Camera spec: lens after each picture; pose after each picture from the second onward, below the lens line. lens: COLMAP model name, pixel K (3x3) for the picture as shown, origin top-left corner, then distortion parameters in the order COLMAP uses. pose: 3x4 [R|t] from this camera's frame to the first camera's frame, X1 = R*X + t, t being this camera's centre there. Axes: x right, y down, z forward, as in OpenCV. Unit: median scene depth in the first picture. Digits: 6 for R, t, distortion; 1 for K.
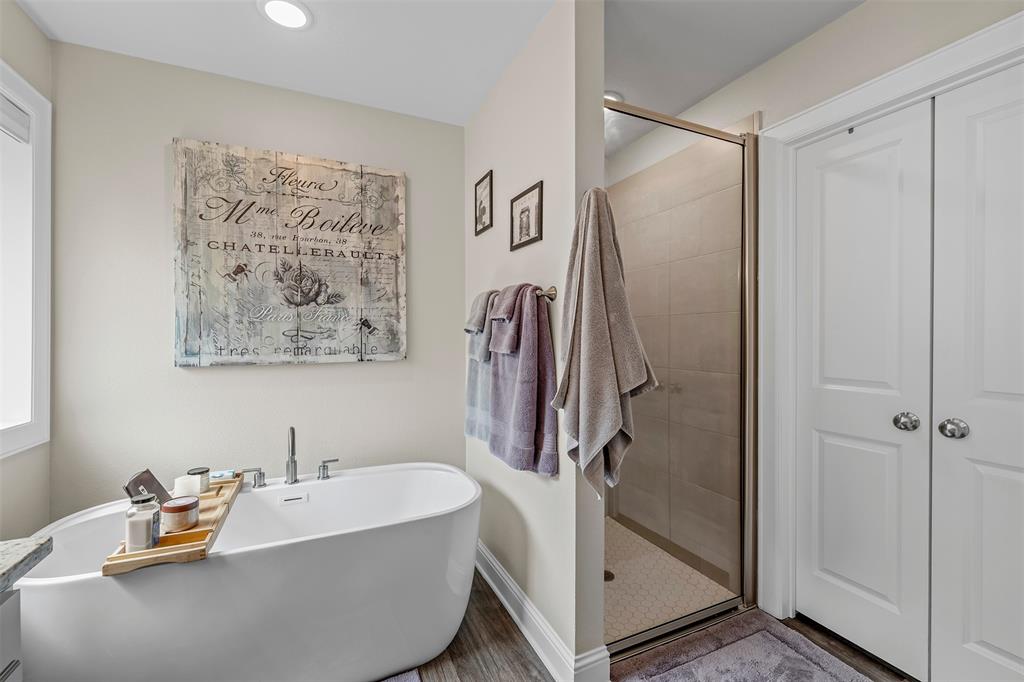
lens RADIAL K [[429.8, 0, 506.9], [0, 429.8, 339.3], [0, 0, 1]] dist [0.001001, 0.000876]
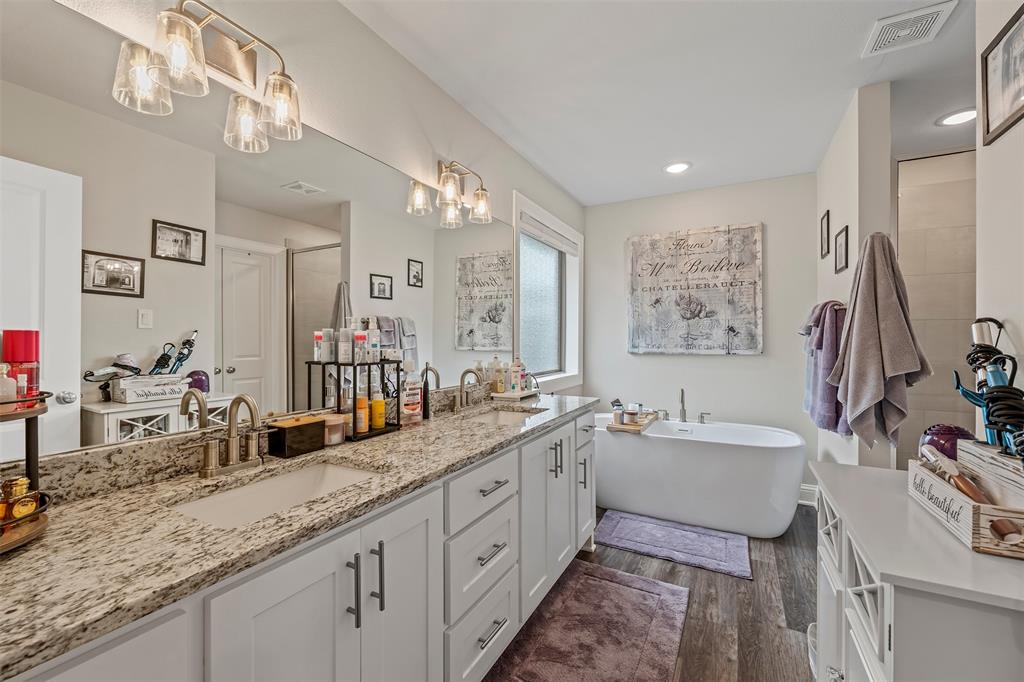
lens RADIAL K [[429.8, 0, 514.9], [0, 429.8, 337.5], [0, 0, 1]] dist [0.001001, 0.000876]
pose [[0.619413, -0.002281, -0.785062, 0.415949], [-0.003709, 0.999976, -0.005832, 0.003602], [0.785057, 0.006524, 0.619389, -0.574171]]
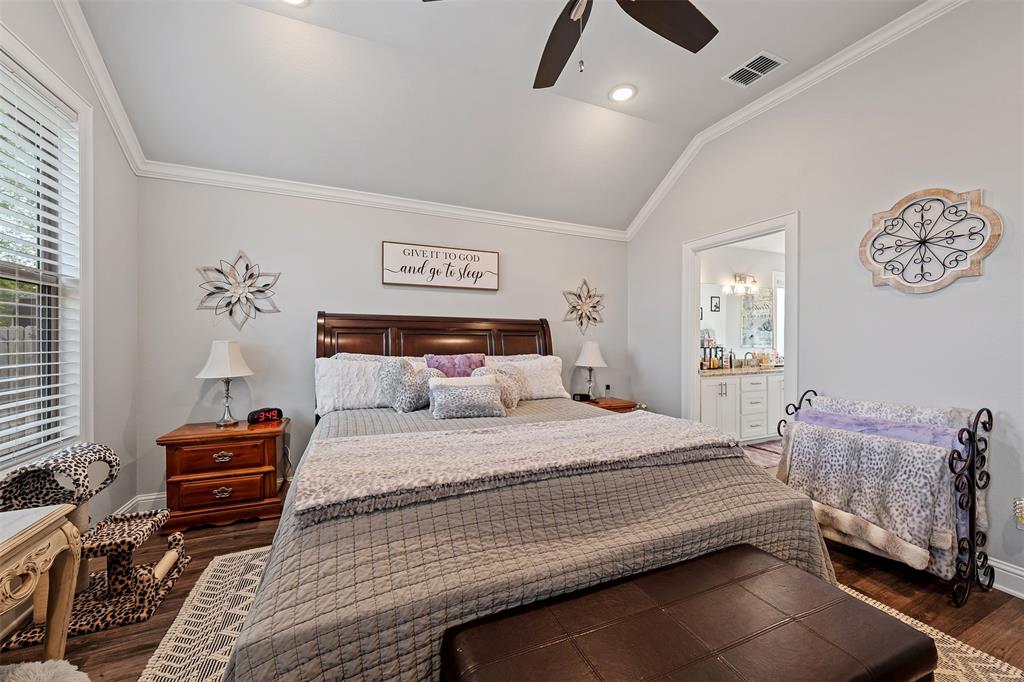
lens RADIAL K [[350.8, 0, 520.2], [0, 350.8, 338.0], [0, 0, 1]] dist [-0.000102, 0.000028]
pose [[-0.027113, -0.003510, -0.999626, 5.393275], [-0.002551, 0.999991, -0.003442, -0.027405], [0.999629, 0.002457, -0.027122, -3.571621]]
